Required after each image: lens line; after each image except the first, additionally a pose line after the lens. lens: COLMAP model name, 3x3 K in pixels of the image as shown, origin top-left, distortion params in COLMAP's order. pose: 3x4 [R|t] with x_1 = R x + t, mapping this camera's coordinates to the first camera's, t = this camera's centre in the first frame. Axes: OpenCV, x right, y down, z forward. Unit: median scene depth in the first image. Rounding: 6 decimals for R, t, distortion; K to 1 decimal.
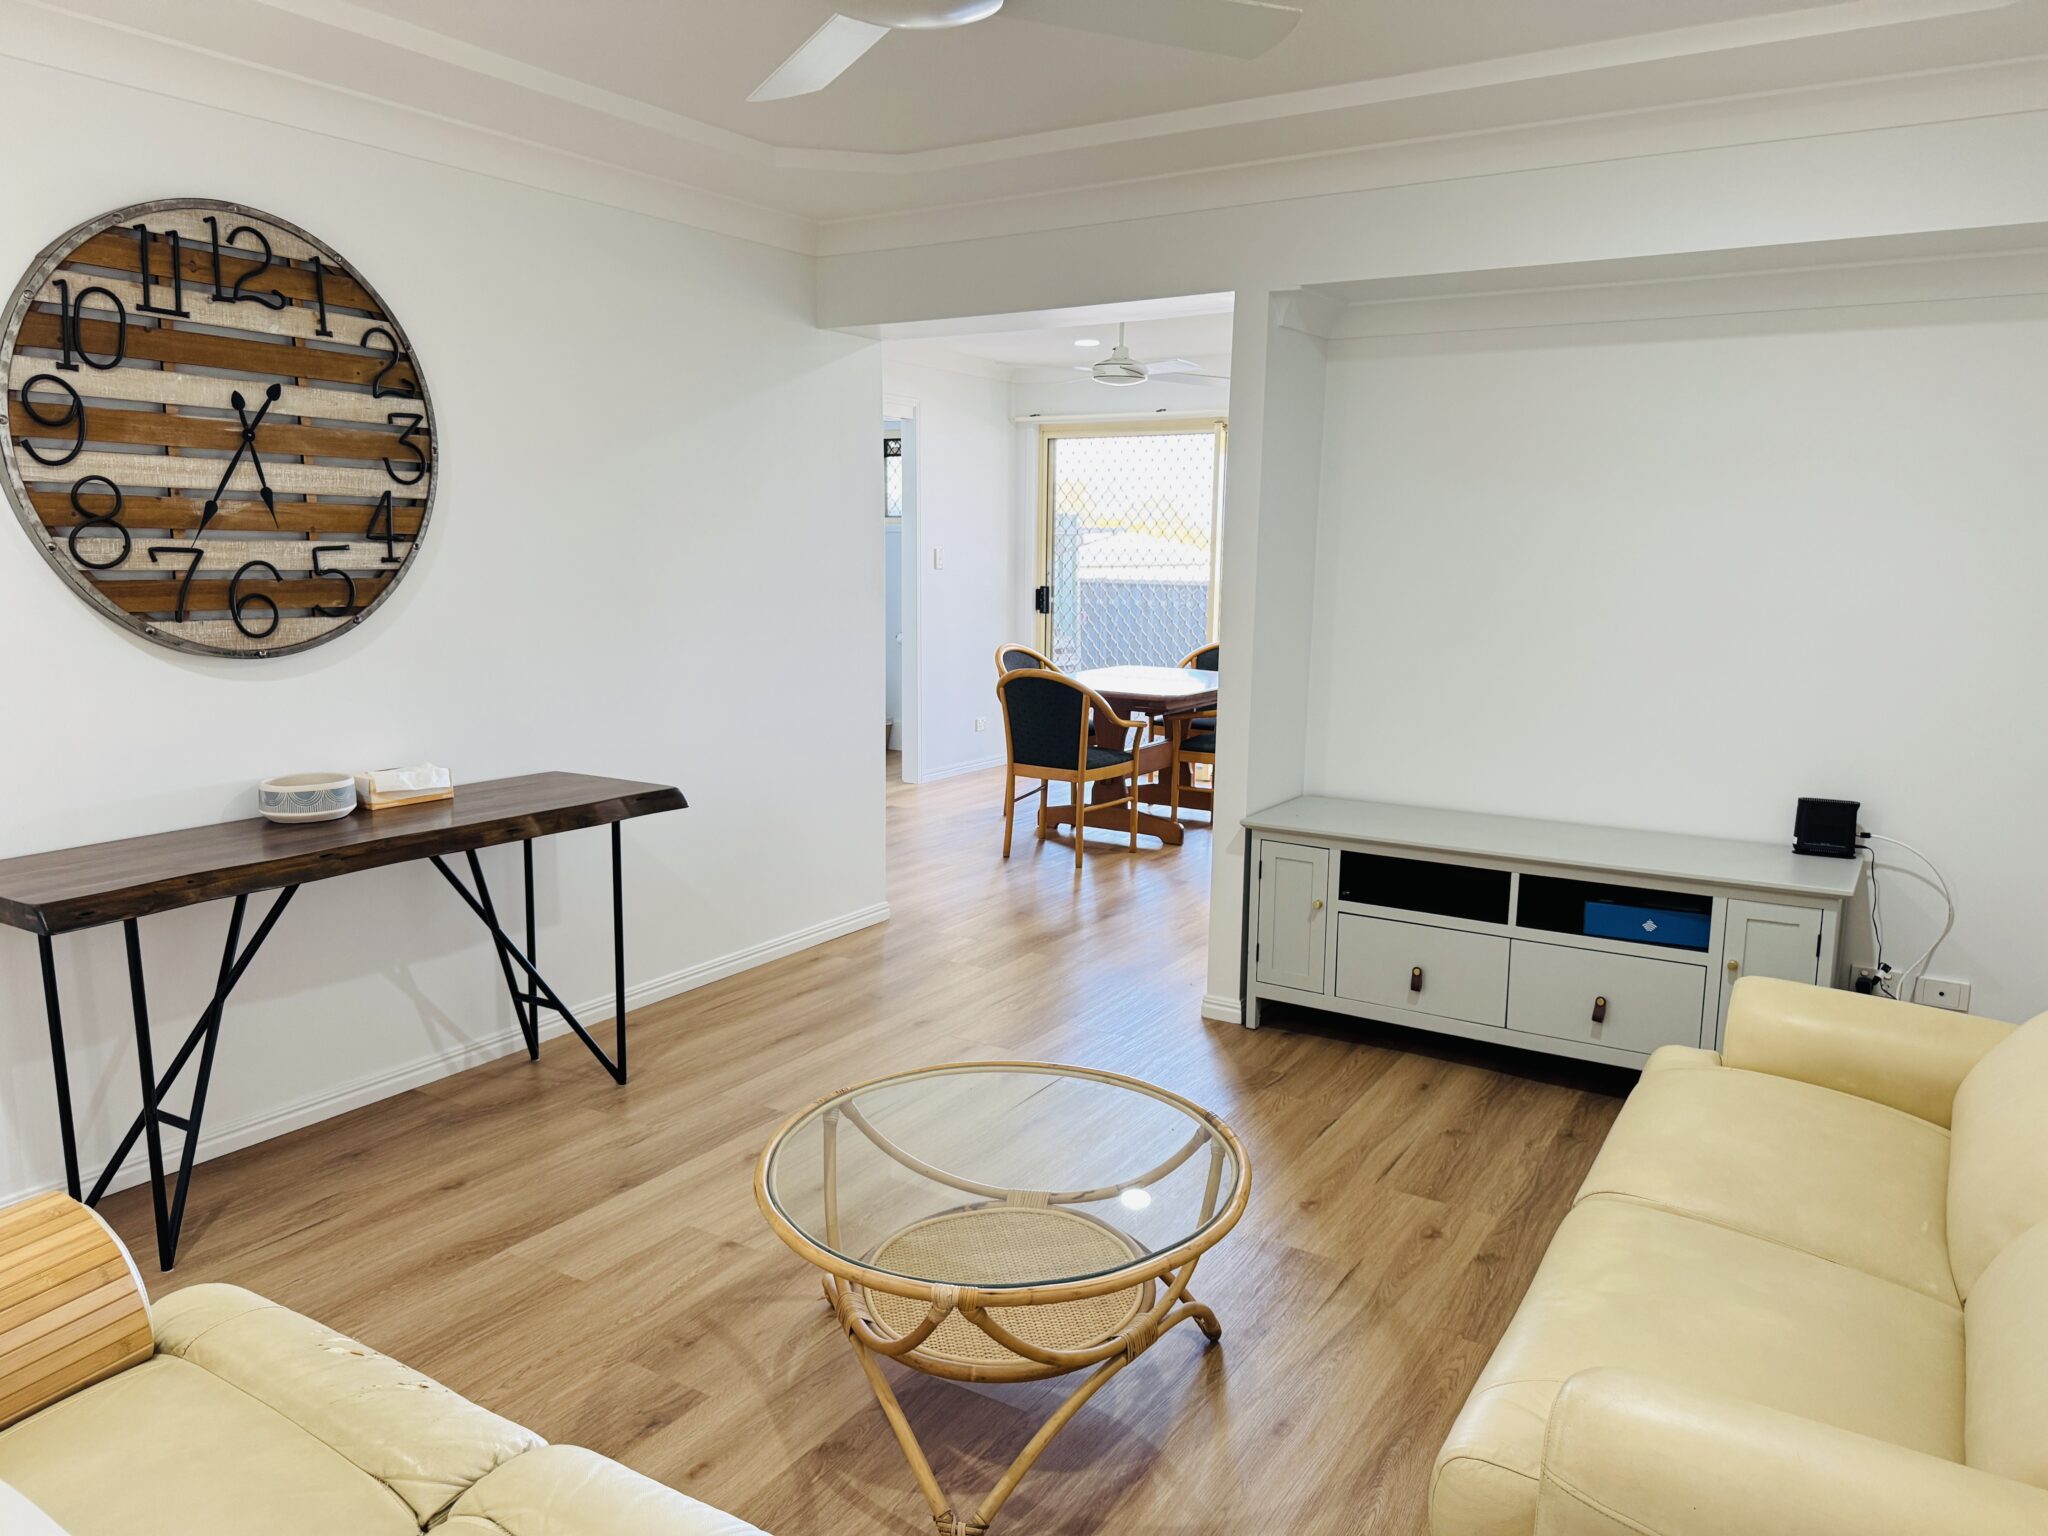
lens RADIAL K [[1442.3, 0, 1024.0], [0, 1442.3, 768.0], [0, 0, 1]] dist [0.001046, -0.005934]
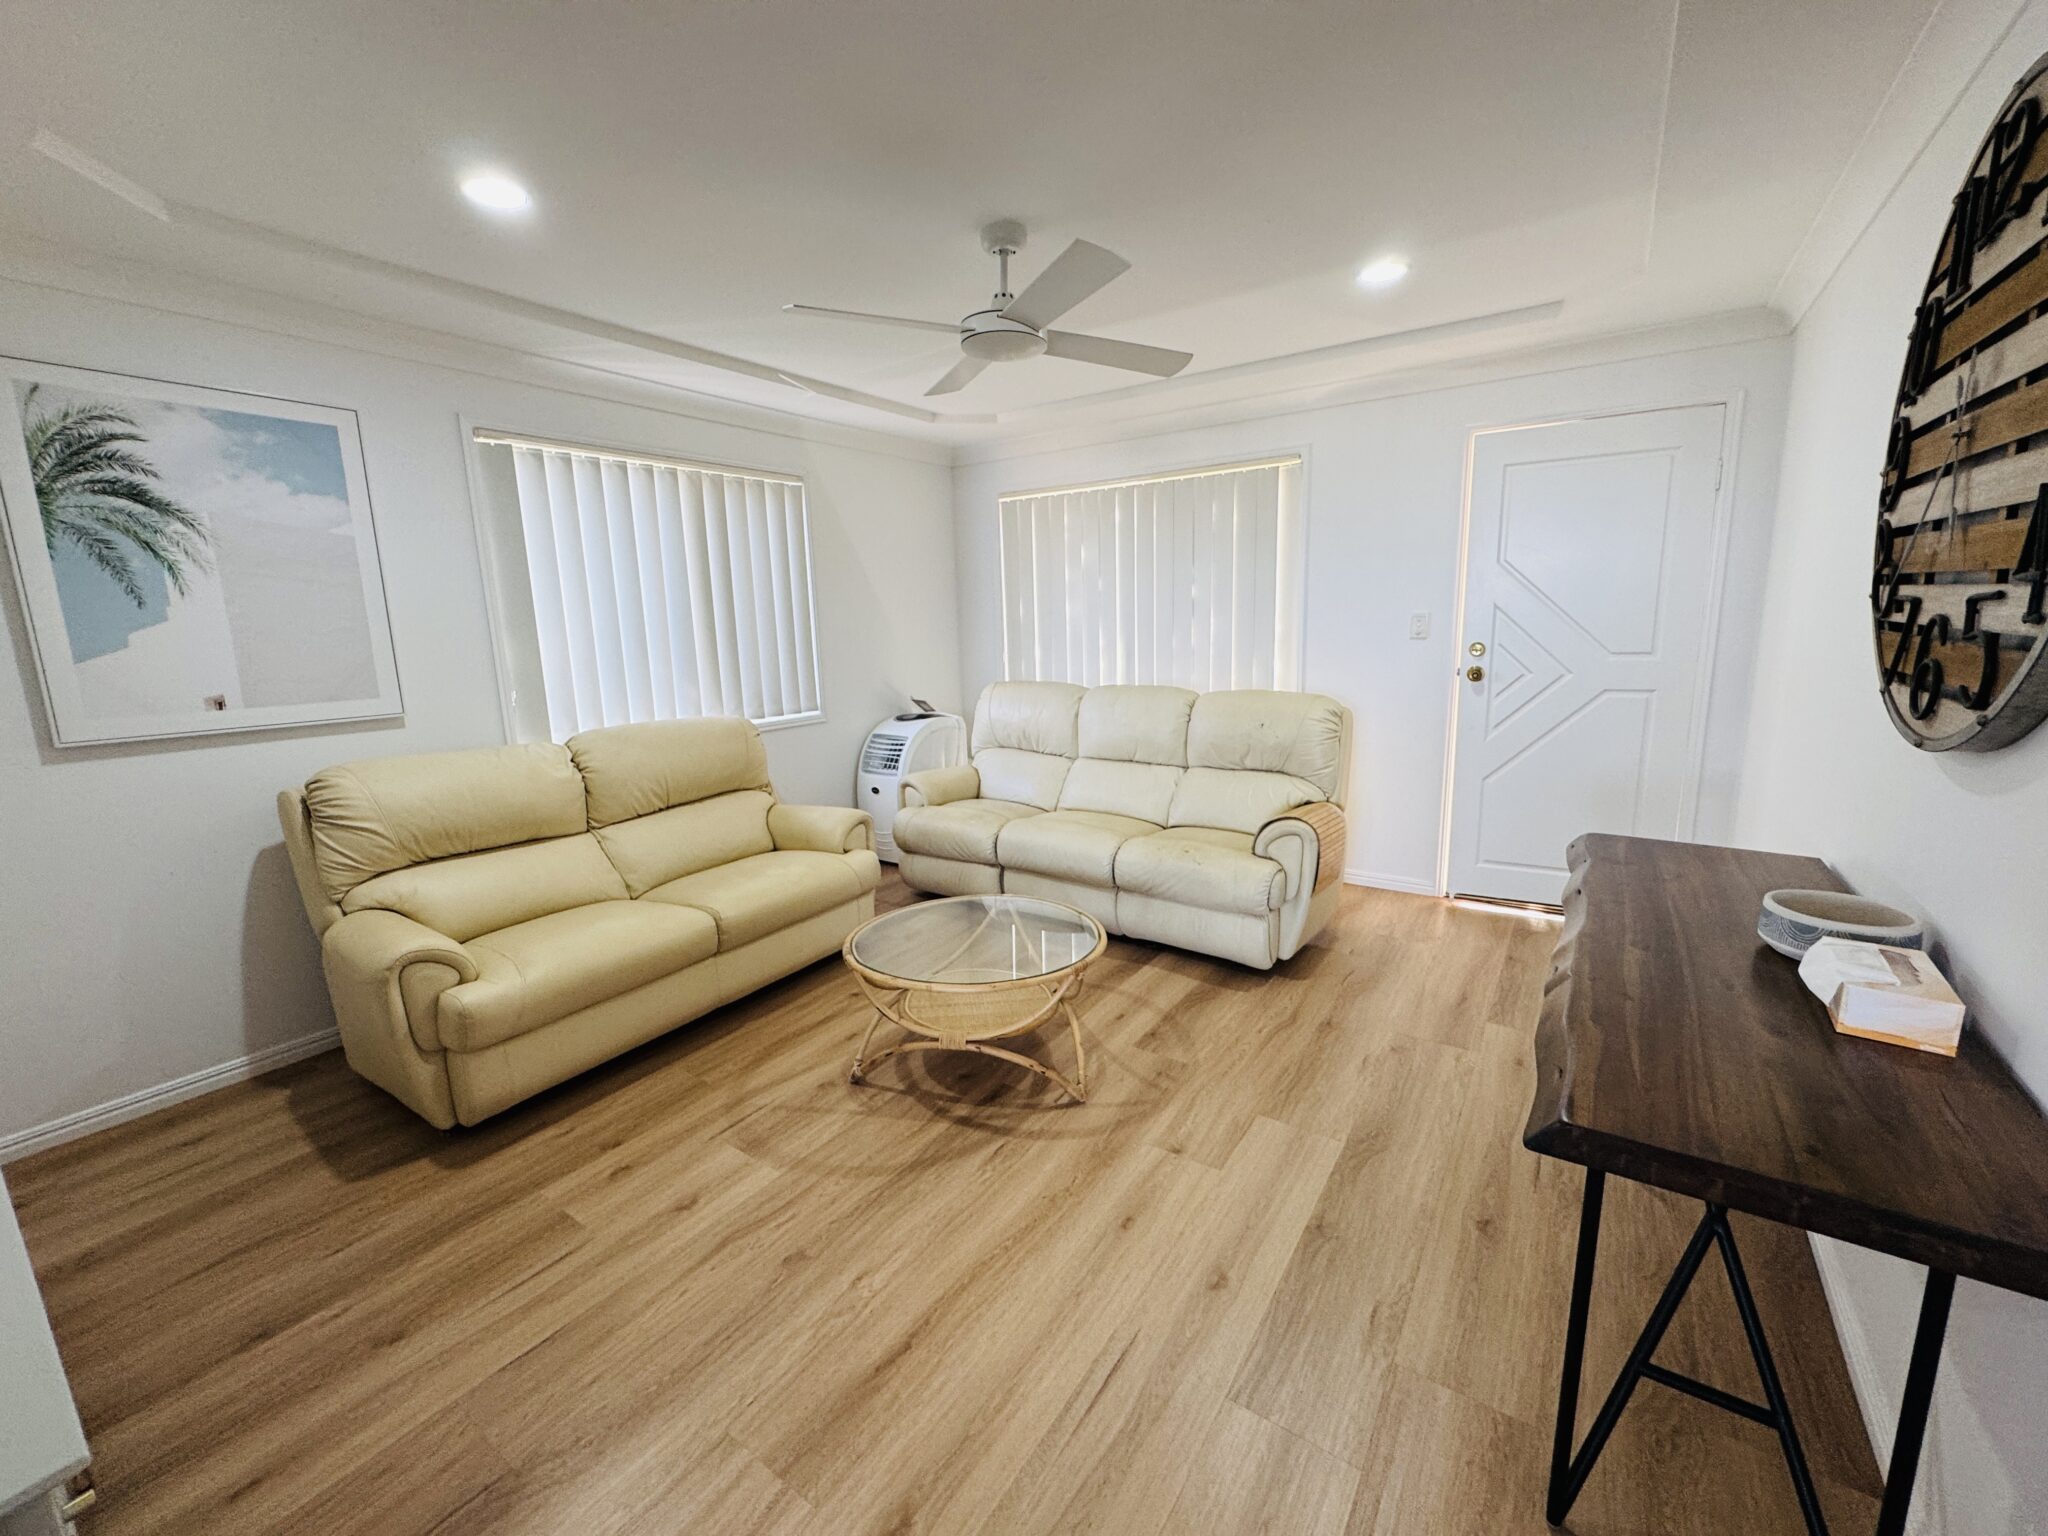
lens RADIAL K [[820.3, 0, 1024.0], [0, 820.3, 768.0], [0, 0, 1]] dist [-0.000325, -0.000095]
pose [[-0.998589, 0.008180, 0.052468, -0.110742], [0.025213, 0.942625, 0.332899, -0.244230], [-0.046734, 0.333752, -0.941502, 1.604186]]
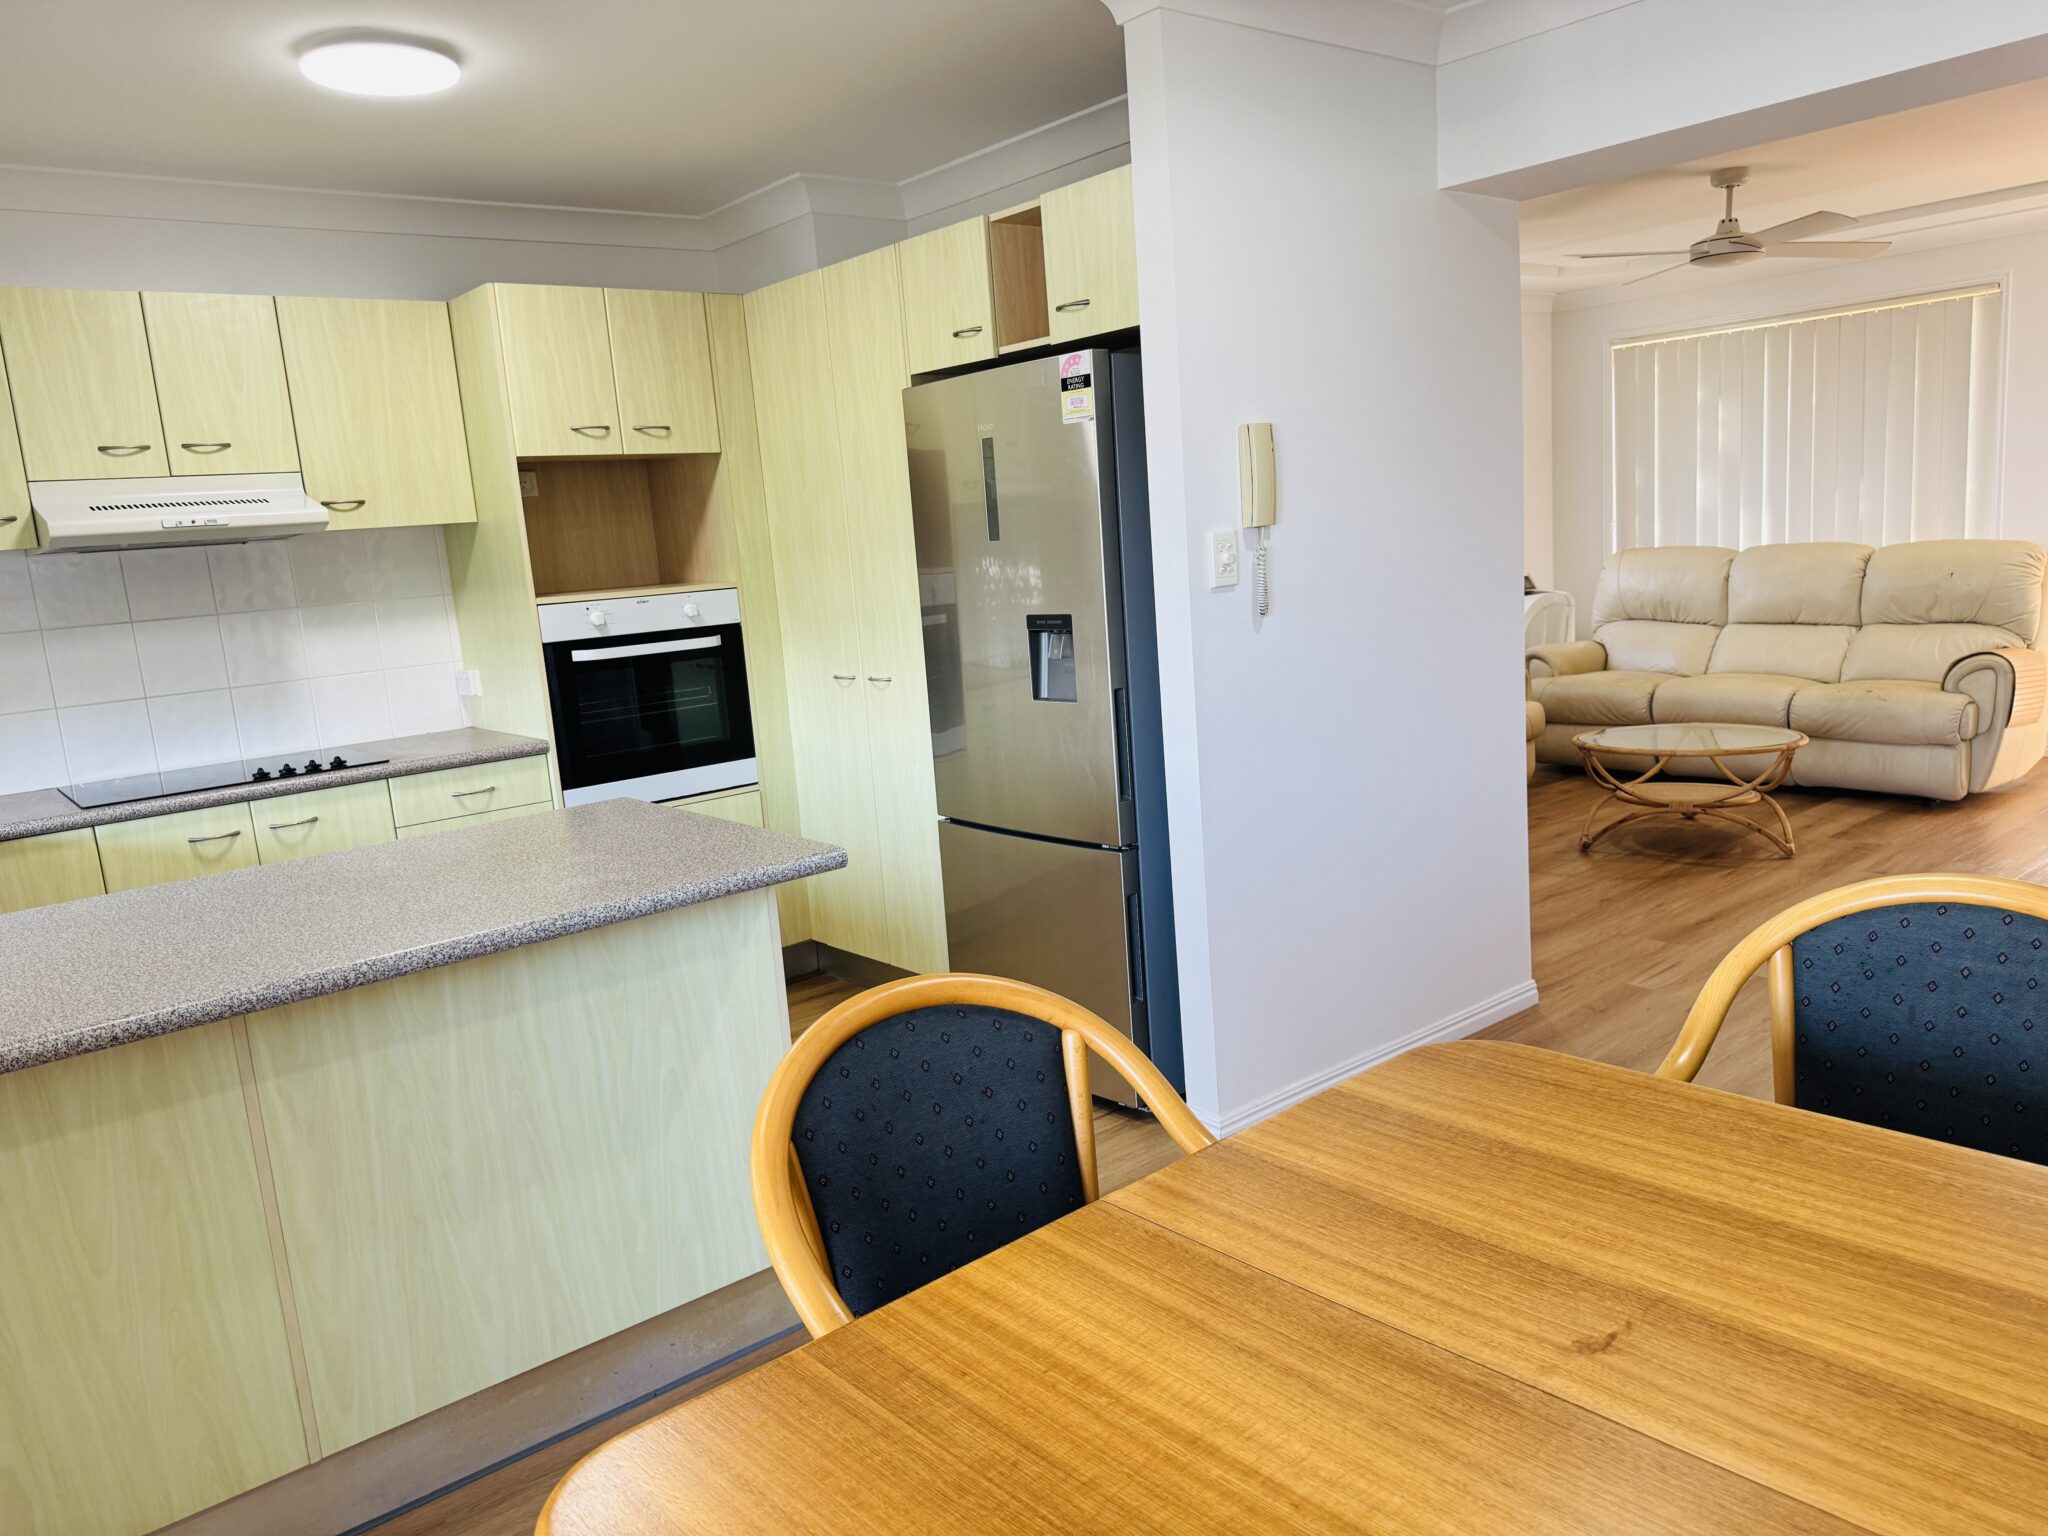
lens RADIAL K [[1442.3, 0, 1024.0], [0, 1442.3, 768.0], [0, 0, 1]] dist [0.001046, -0.005934]
pose [[-0.946323, 0.002435, 0.323214, 0.203788], [0.109976, 0.942735, 0.314890, -0.434214], [-0.303938, 0.333533, -0.892400, 2.810132]]
